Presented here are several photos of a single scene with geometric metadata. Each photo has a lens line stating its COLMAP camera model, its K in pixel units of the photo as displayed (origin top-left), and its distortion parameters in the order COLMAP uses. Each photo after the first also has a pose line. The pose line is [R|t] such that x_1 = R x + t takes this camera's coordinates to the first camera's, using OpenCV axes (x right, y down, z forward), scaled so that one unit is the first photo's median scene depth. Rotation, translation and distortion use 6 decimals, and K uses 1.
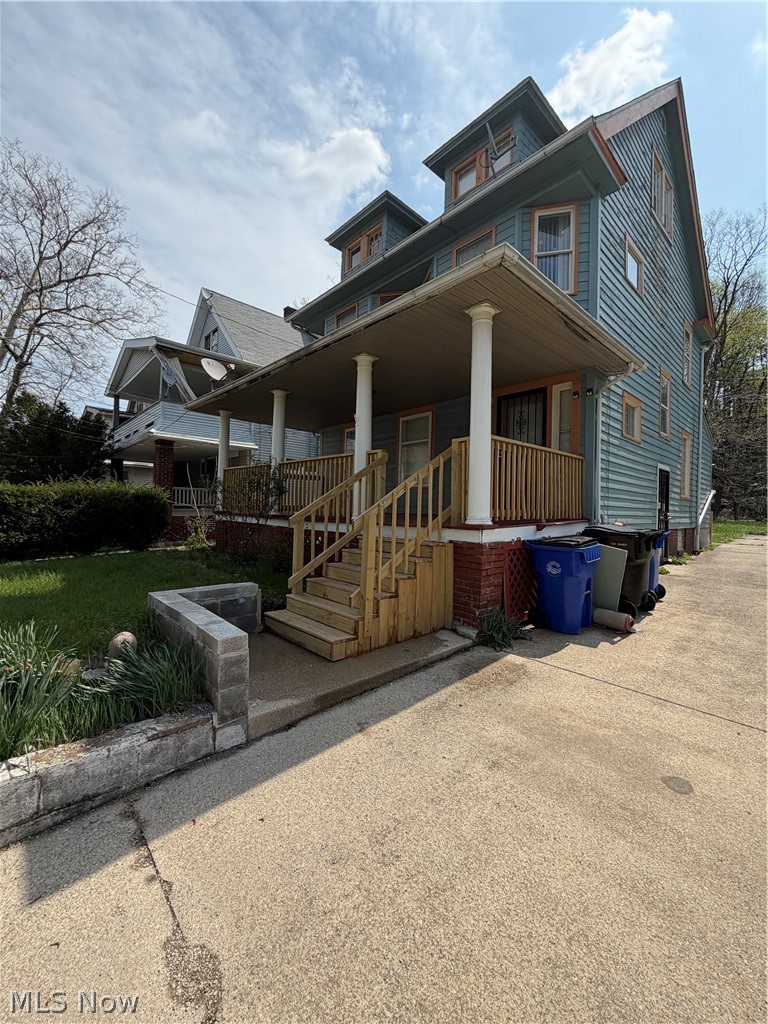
lens RADIAL K [[410.3, 0, 386.1], [0, 410.3, 508.7], [0, 0, 1]] dist [-0.009157, 0.001626]
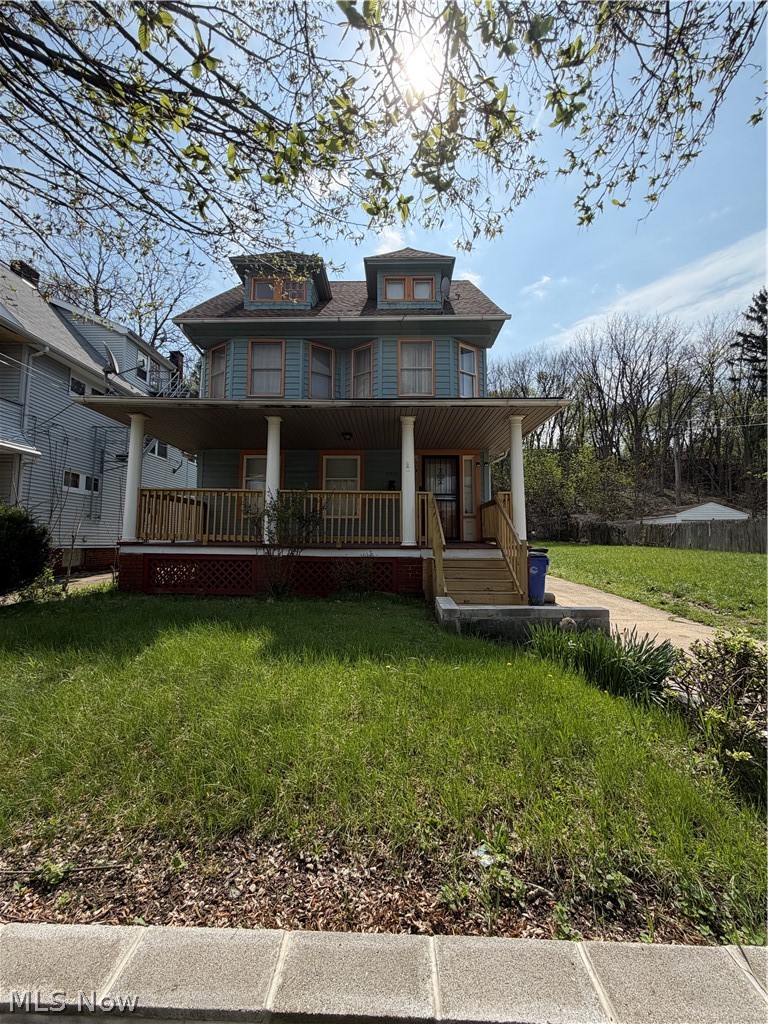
lens RADIAL K [[410.3, 0, 384.3], [0, 410.3, 504.5], [0, 0, 1]] dist [-0.009157, 0.001626]
pose [[0.703555, 0.052071, 0.708731, -0.783176], [0.005571, 0.996877, -0.078771, 0.000266], [-0.710619, 0.059369, 0.701068, 0.133112]]
